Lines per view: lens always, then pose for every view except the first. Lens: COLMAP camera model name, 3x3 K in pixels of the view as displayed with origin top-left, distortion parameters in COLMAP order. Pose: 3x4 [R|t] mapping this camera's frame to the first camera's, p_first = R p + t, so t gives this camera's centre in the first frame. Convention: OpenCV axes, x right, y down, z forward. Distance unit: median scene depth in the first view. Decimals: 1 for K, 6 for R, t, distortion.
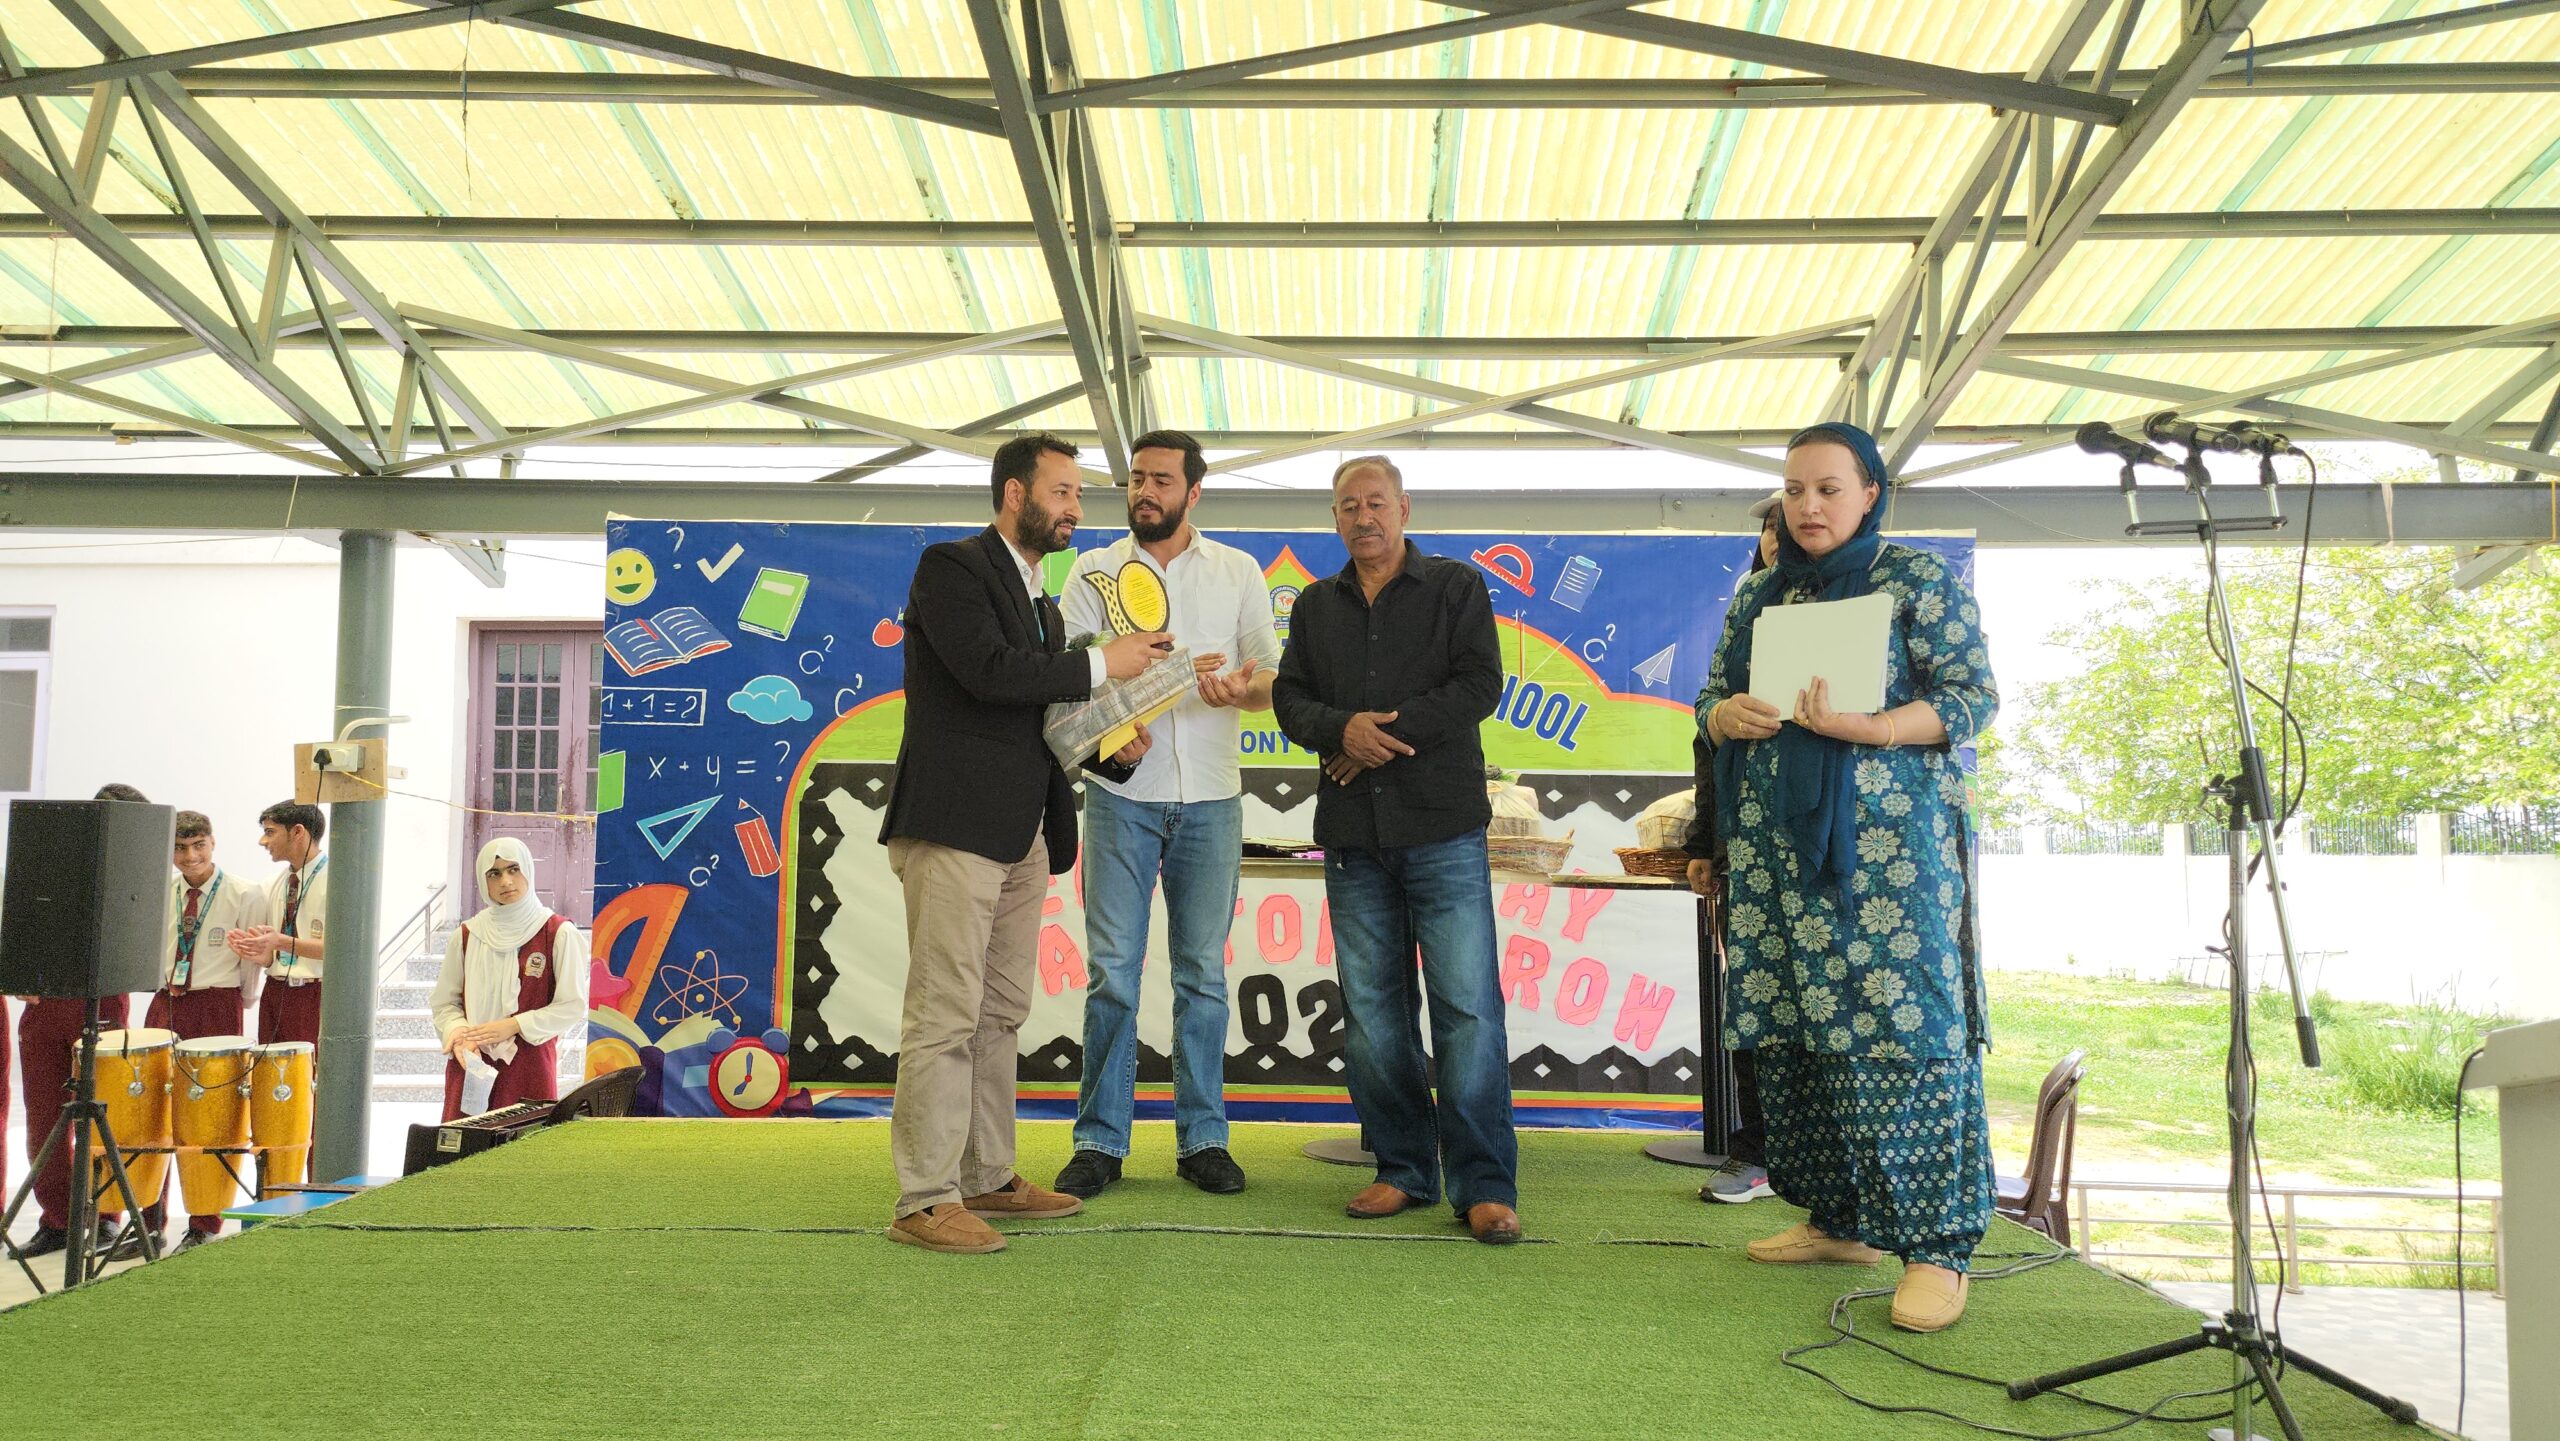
lens RADIAL K [[1712.7, 0, 1275.2], [0, 1712.7, 718.5], [0, 0, 1]] dist [0.052745, -0.045597]
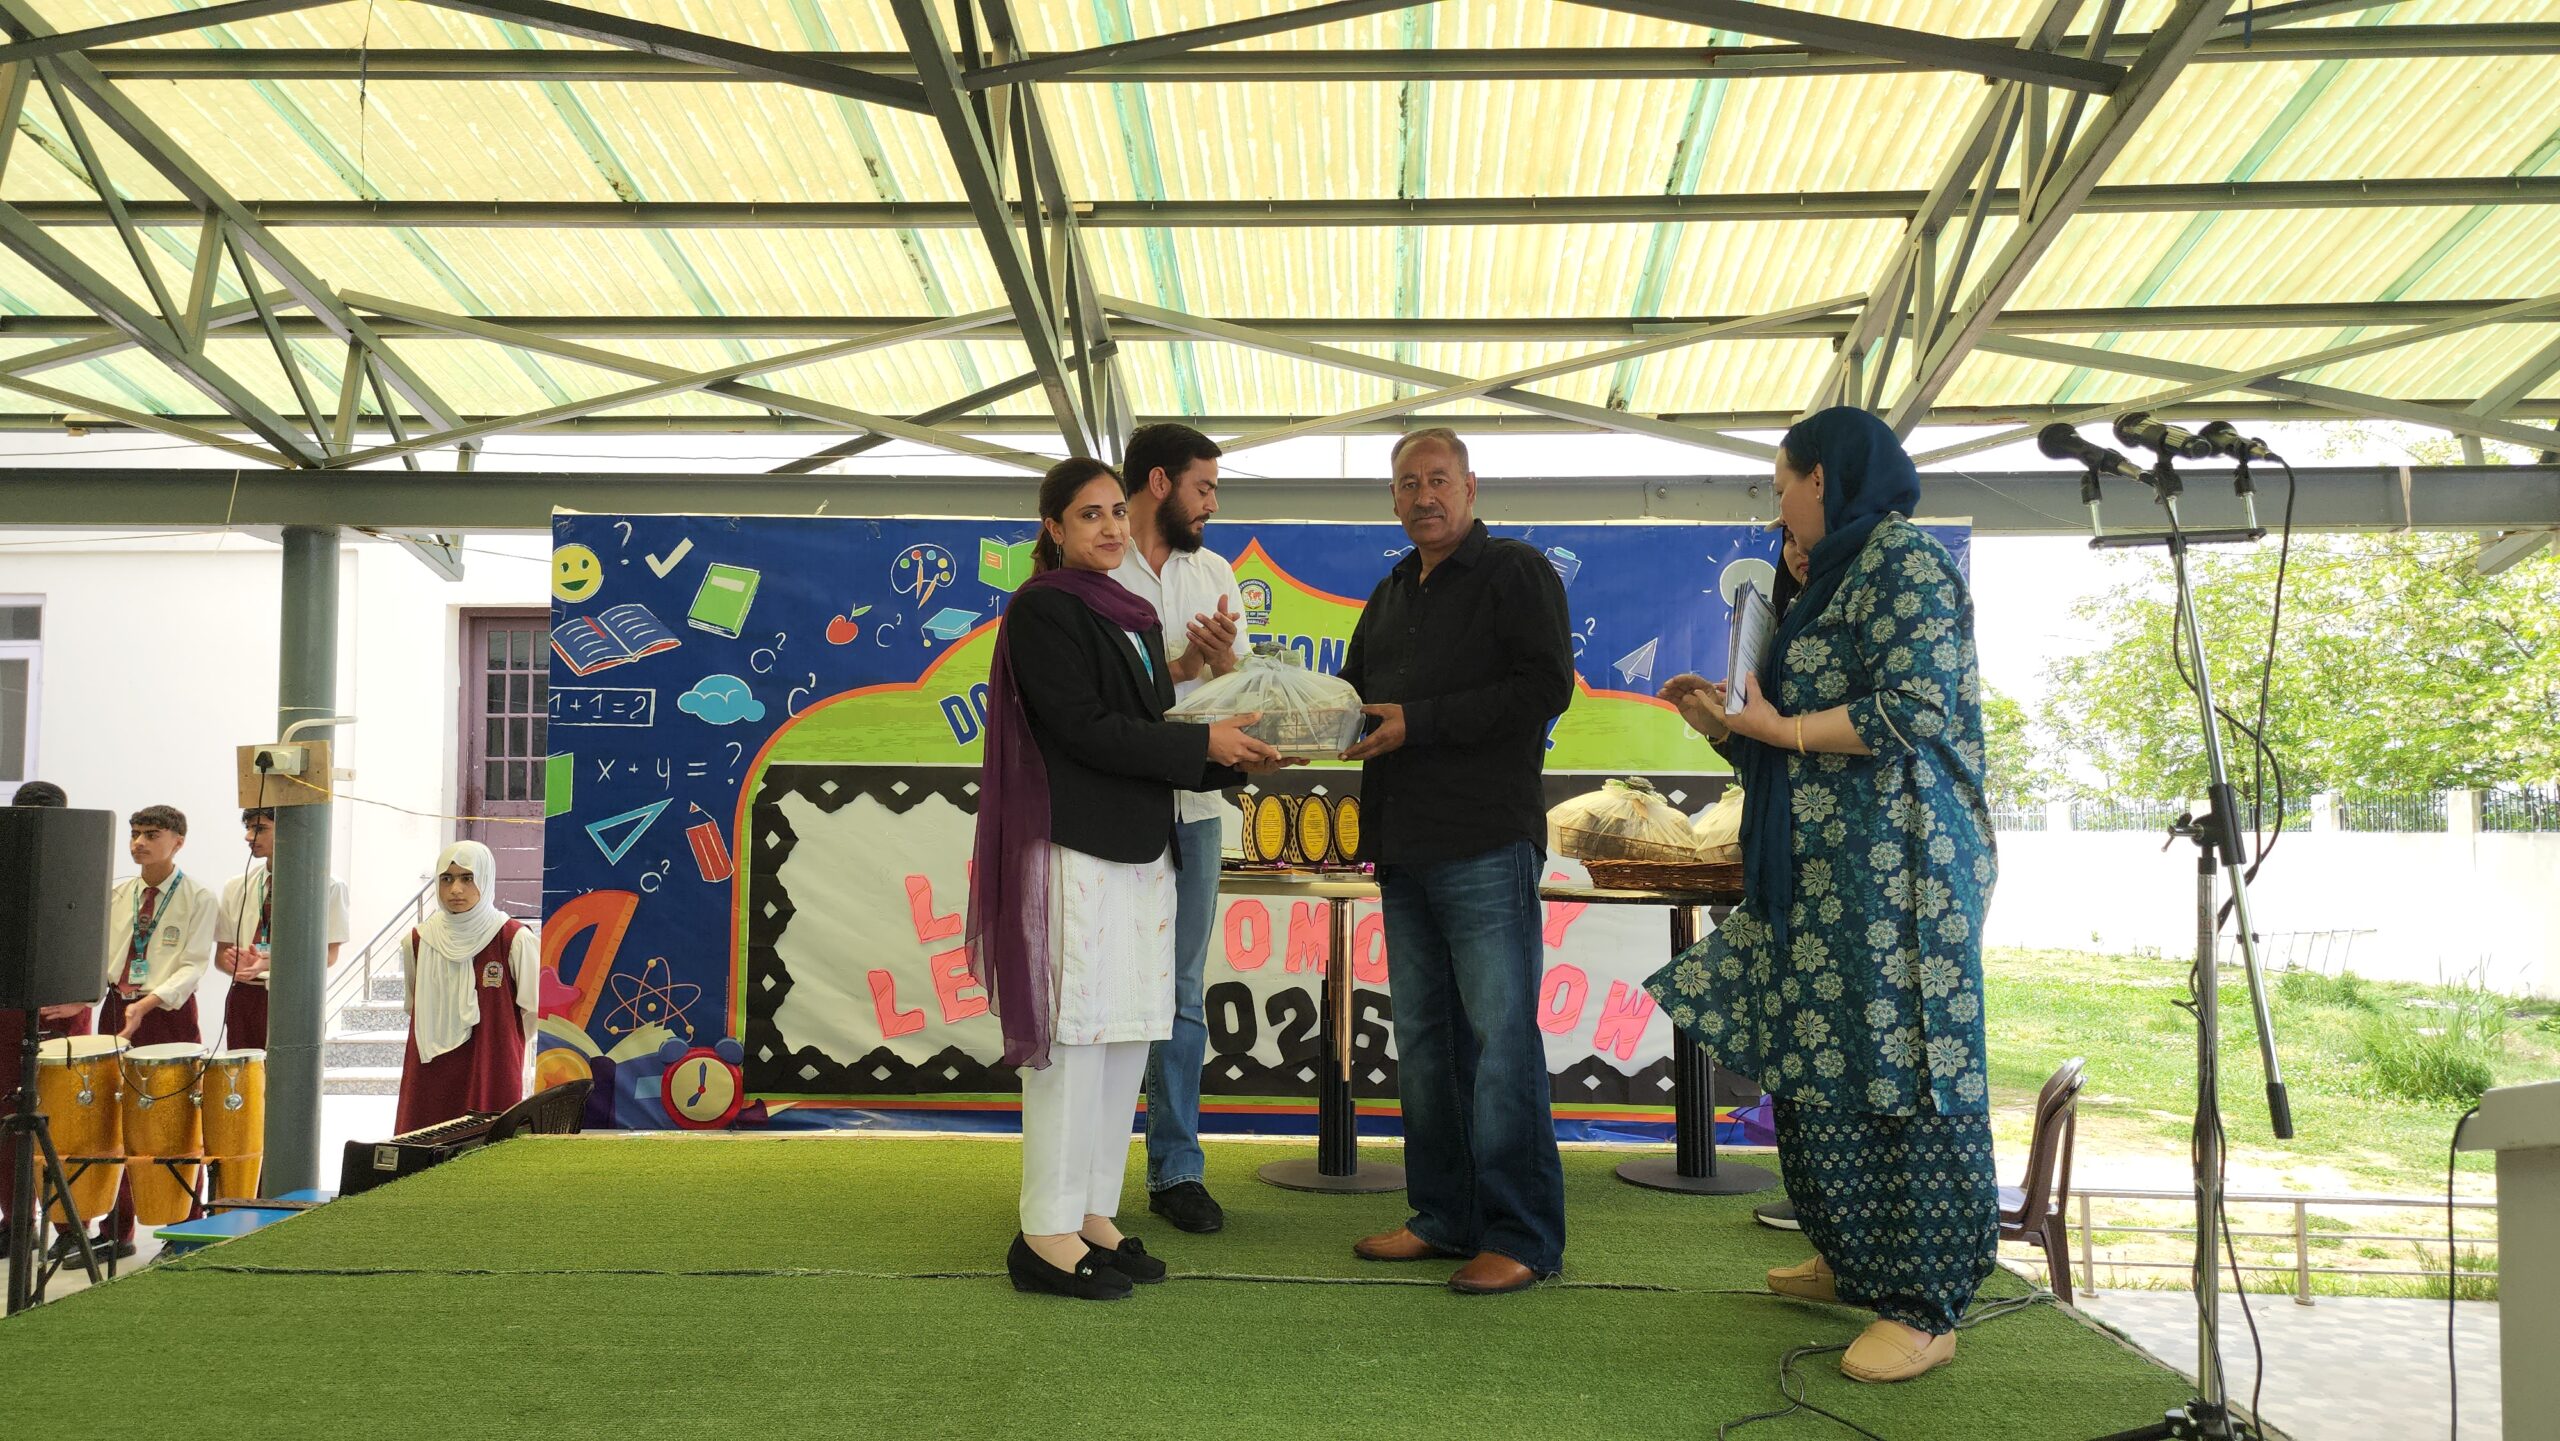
lens RADIAL K [[1712.8, 0, 1280.0], [0, 1712.8, 720.5], [0, 0, 1]] dist [0.054258, -0.046097]
pose [[0.999918, -0.003775, -0.012238, 0.032810], [0.003977, 0.999856, 0.016472, -0.013935], [0.012174, -0.016520, 0.999789, 0.034414]]
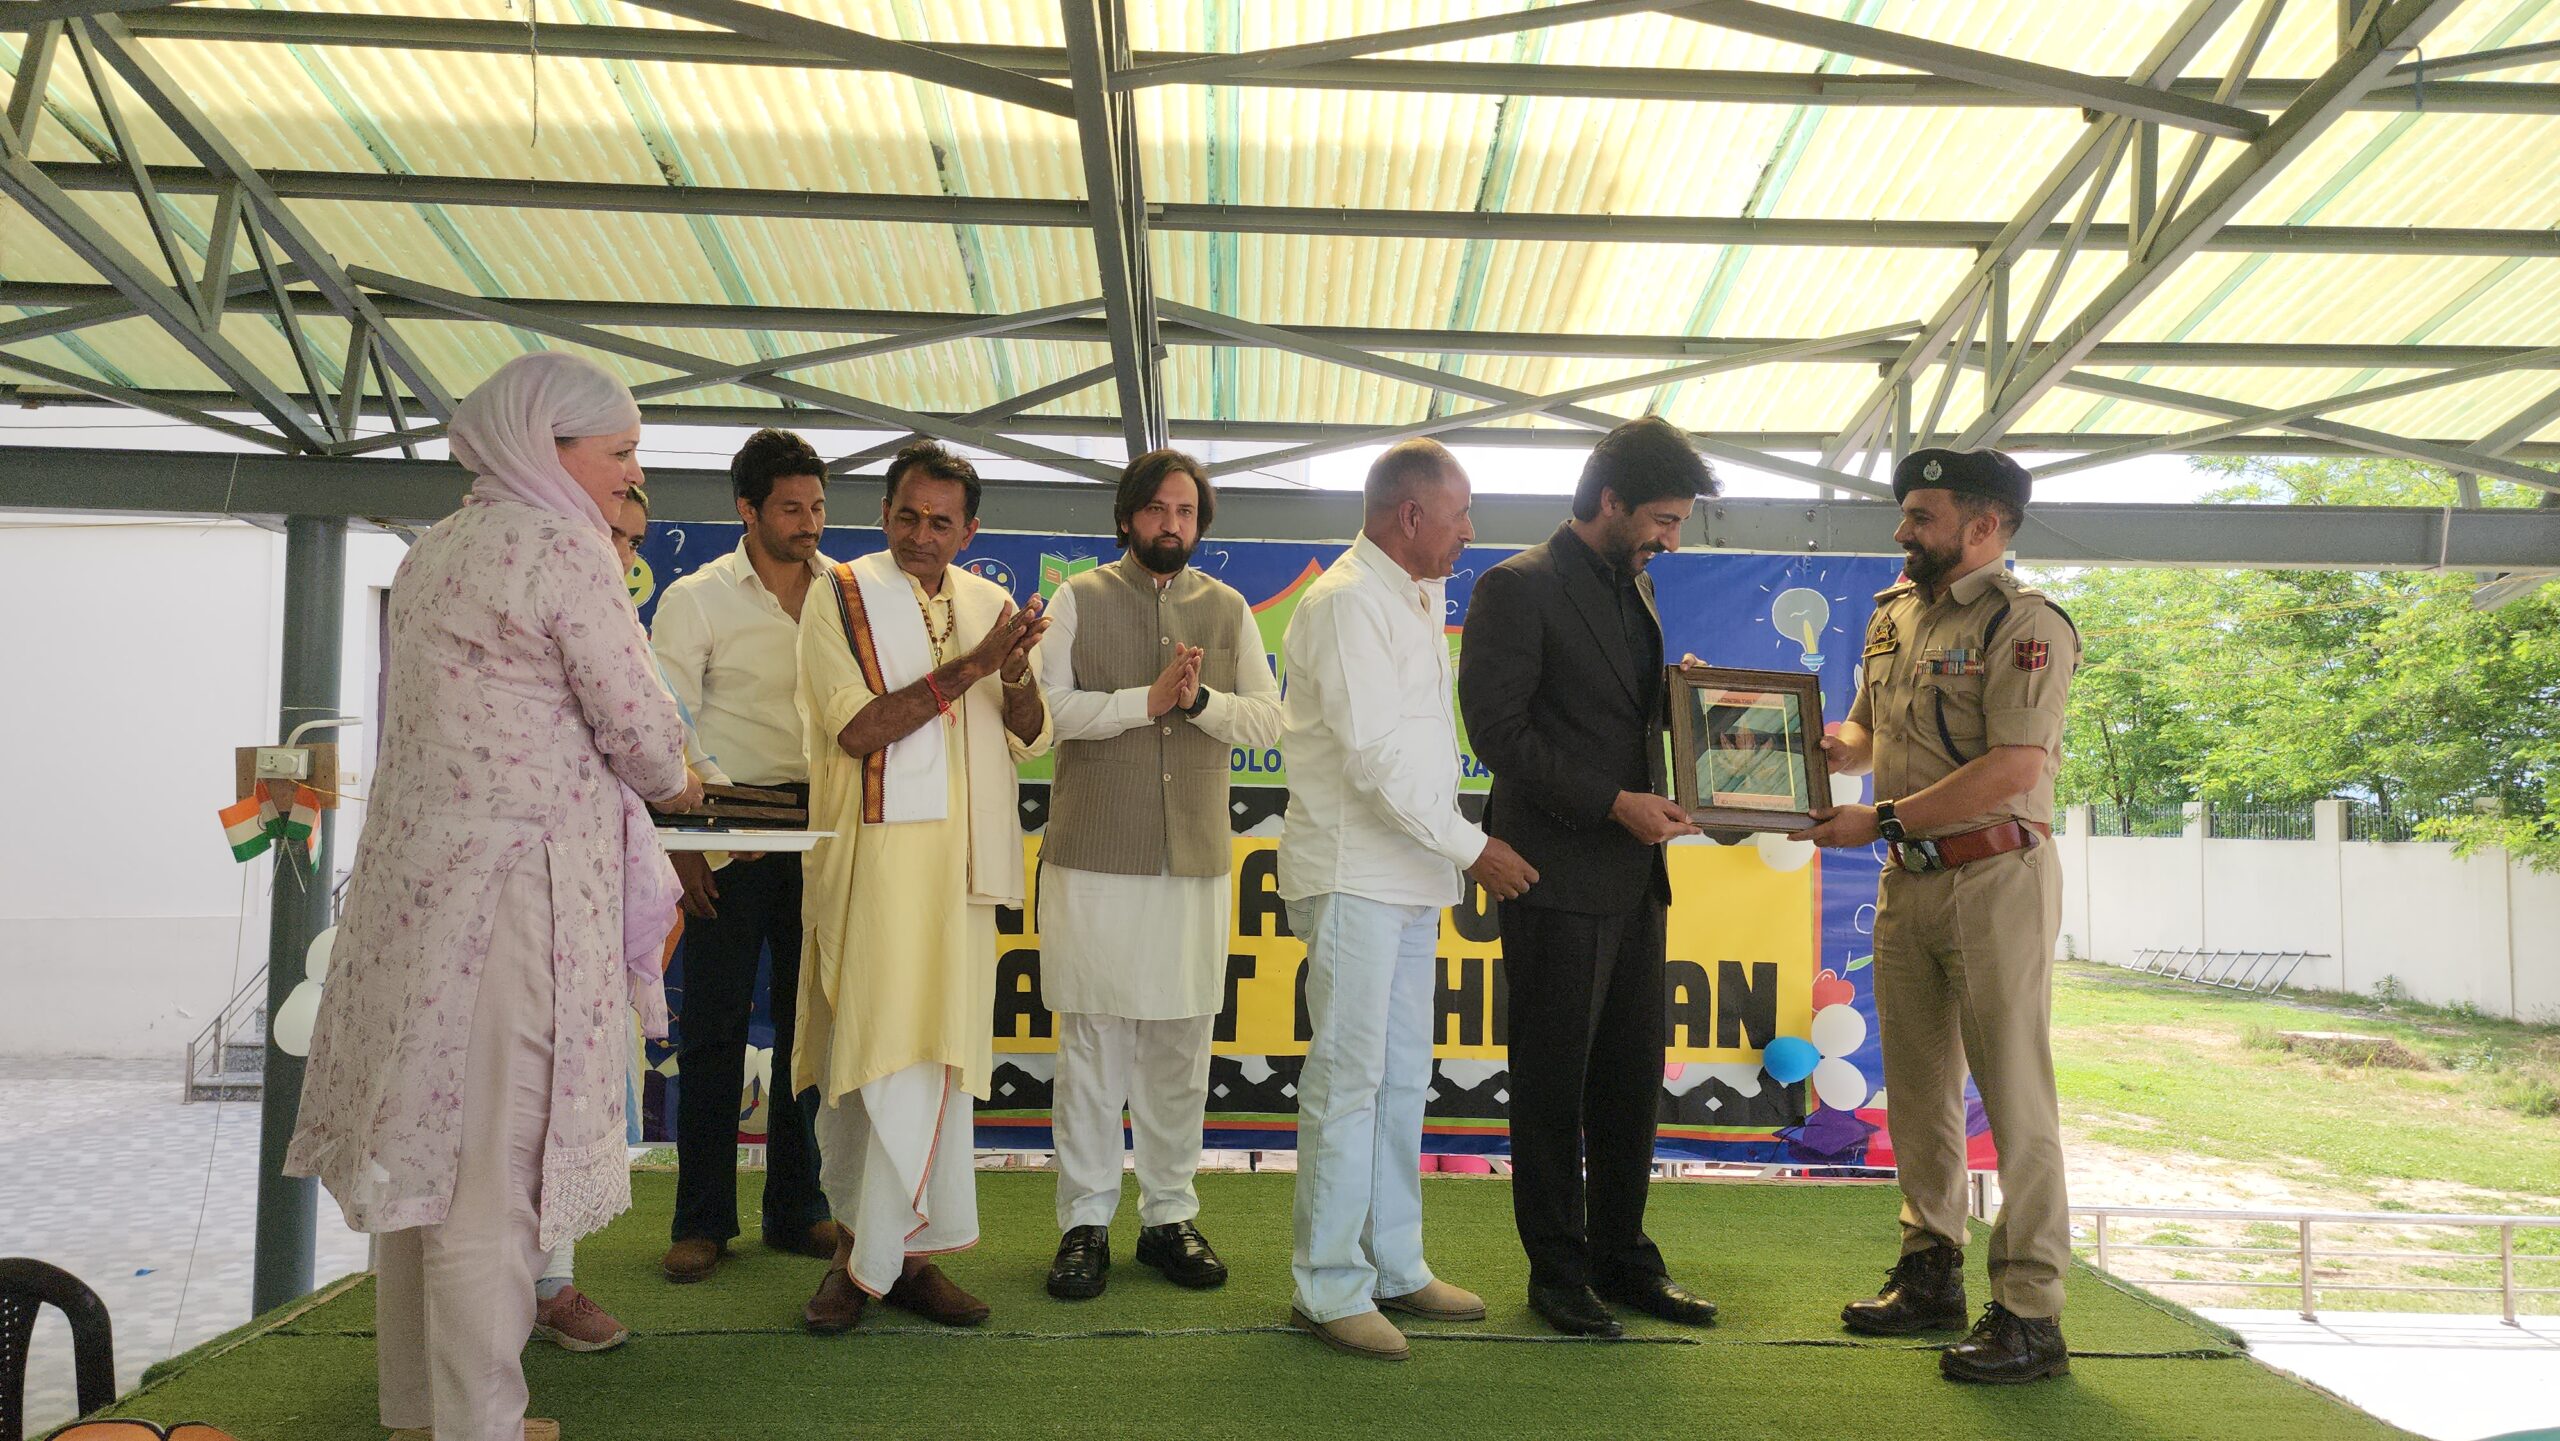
lens RADIAL K [[1704.0, 0, 1271.5], [0, 1704.0, 713.5], [0, 0, 1]] dist [0.056681, -0.048673]
pose [[0.998293, 0.012281, 0.057105, -0.072834], [-0.013250, 0.999774, 0.016635, -0.026460], [-0.056888, -0.017363, 0.998230, 0.059041]]
